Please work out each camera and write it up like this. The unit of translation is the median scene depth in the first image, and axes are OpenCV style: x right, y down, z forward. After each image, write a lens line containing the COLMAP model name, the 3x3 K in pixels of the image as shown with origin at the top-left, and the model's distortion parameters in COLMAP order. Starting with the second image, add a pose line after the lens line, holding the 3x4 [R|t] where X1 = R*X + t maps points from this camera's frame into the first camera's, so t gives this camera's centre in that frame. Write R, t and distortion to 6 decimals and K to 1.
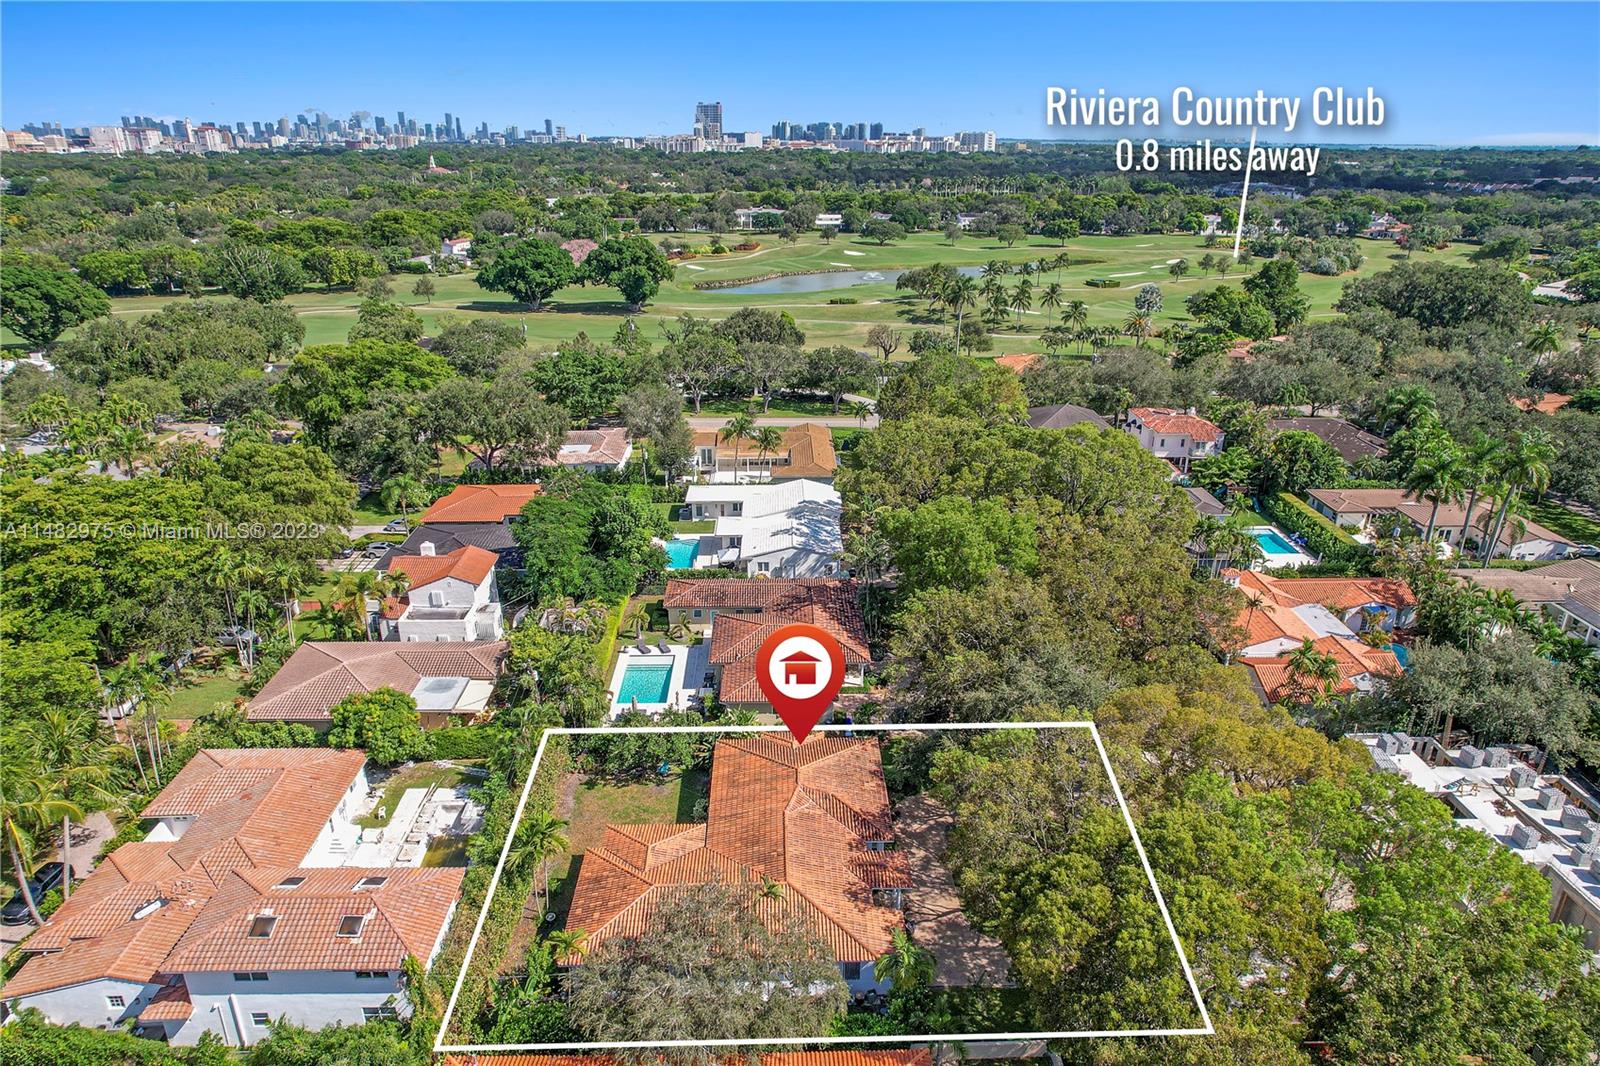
lens RADIAL K [[1012.5, 0, 800.0], [0, 1012.5, 533.0], [0, 0, 1]] dist [-0.072465, 0.055473]
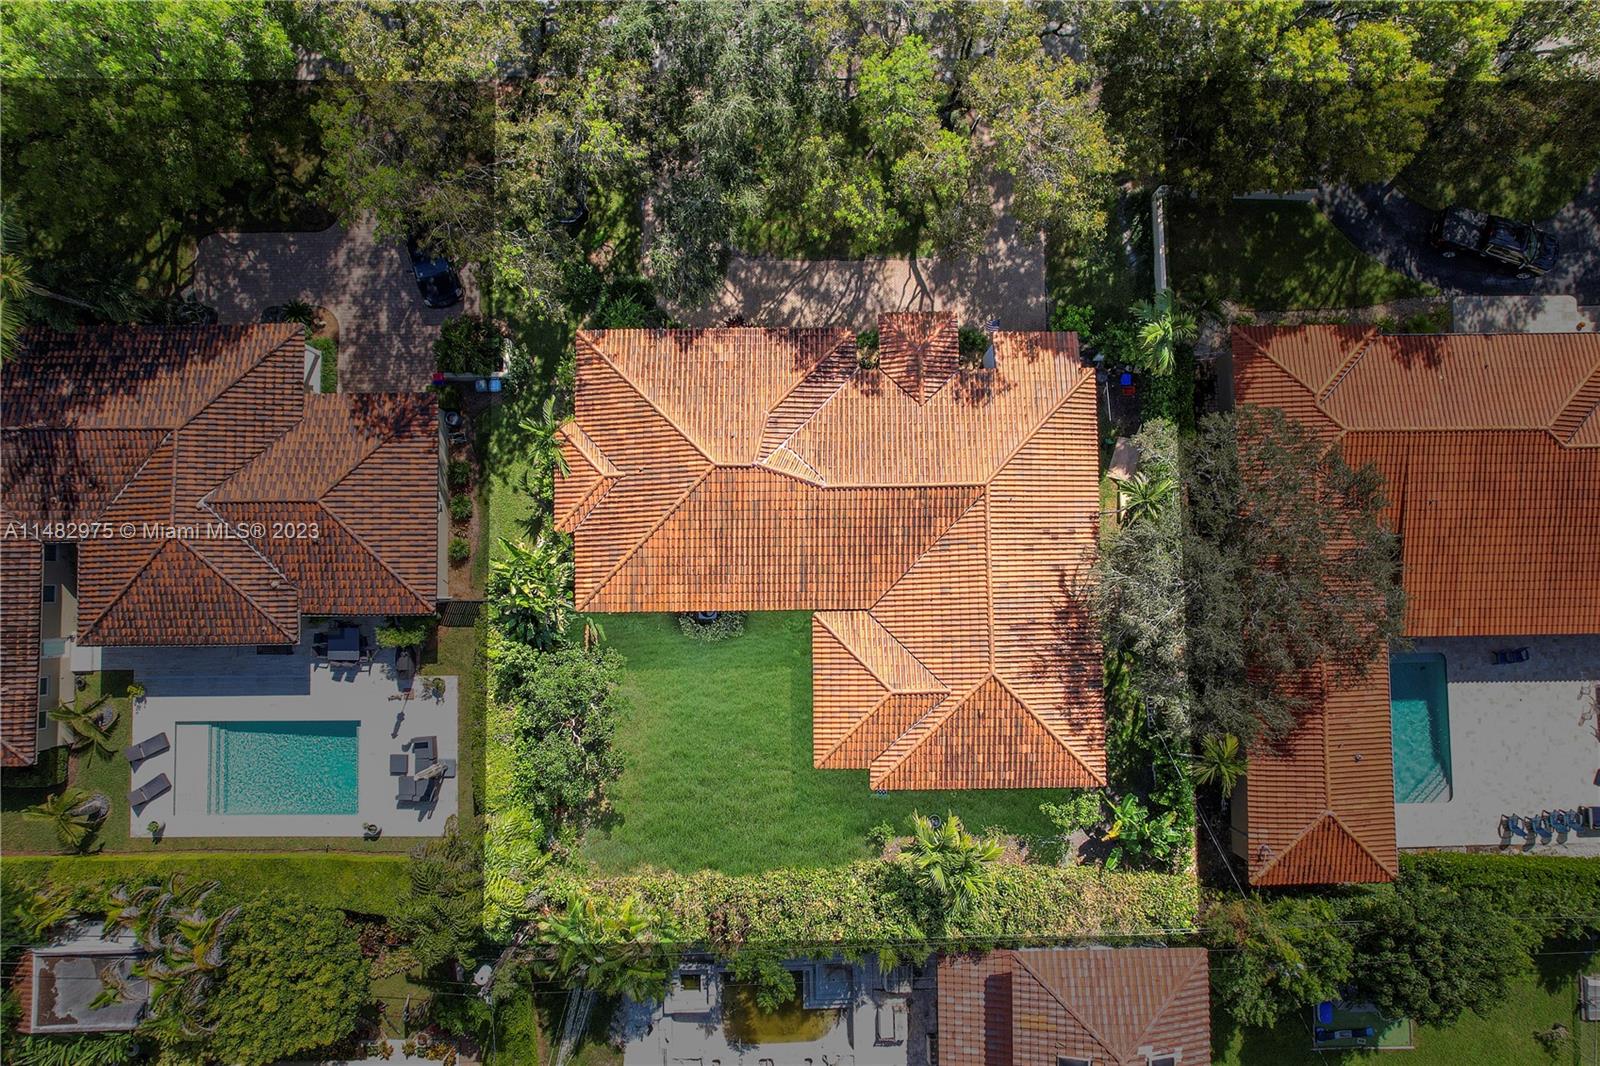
lens RADIAL K [[1012.5, 0, 800.0], [0, 1012.5, 533.0], [0, 0, 1]] dist [-0.072465, 0.055473]
pose [[0.007735, -0.998745, 0.049483, -0.057497], [0.357704, 0.048973, 0.932550, -0.247010], [-0.933803, 0.010487, 0.357634, 0.592544]]
